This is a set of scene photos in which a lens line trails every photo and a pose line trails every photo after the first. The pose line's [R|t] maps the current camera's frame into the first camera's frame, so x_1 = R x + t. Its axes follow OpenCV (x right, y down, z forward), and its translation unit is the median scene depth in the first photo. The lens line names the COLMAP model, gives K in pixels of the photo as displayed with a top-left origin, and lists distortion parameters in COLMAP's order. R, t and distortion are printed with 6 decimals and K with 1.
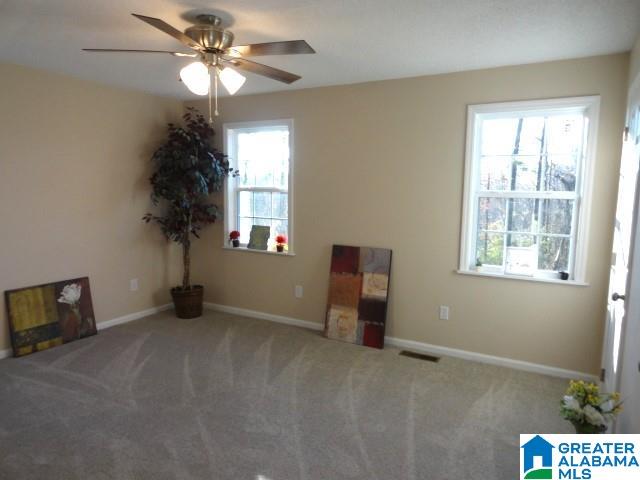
lens RADIAL K [[435.1, 0, 320.0], [0, 435.1, 240.0], [0, 0, 1]] dist [0.002465, 0.000742]
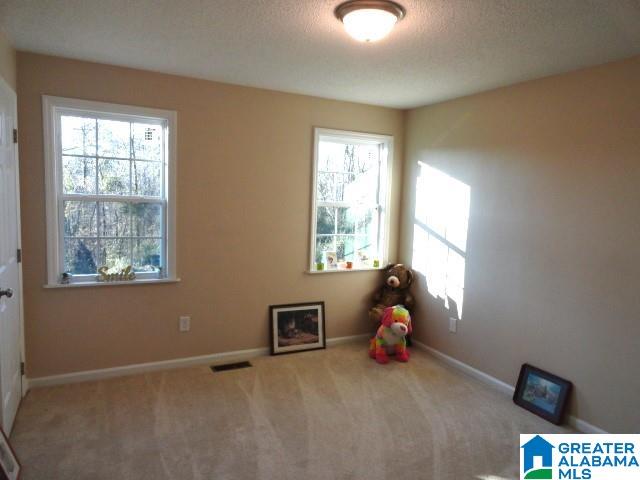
lens RADIAL K [[444.1, 0, 320.1], [0, 444.1, 230.5], [0, 0, 1]] dist [0.004166, 0.001265]
pose [[0.555516, -0.055658, 0.829641, -0.603996], [0.078464, 0.996814, 0.014335, -0.049022], [-0.827796, 0.057134, 0.558113, 0.324980]]
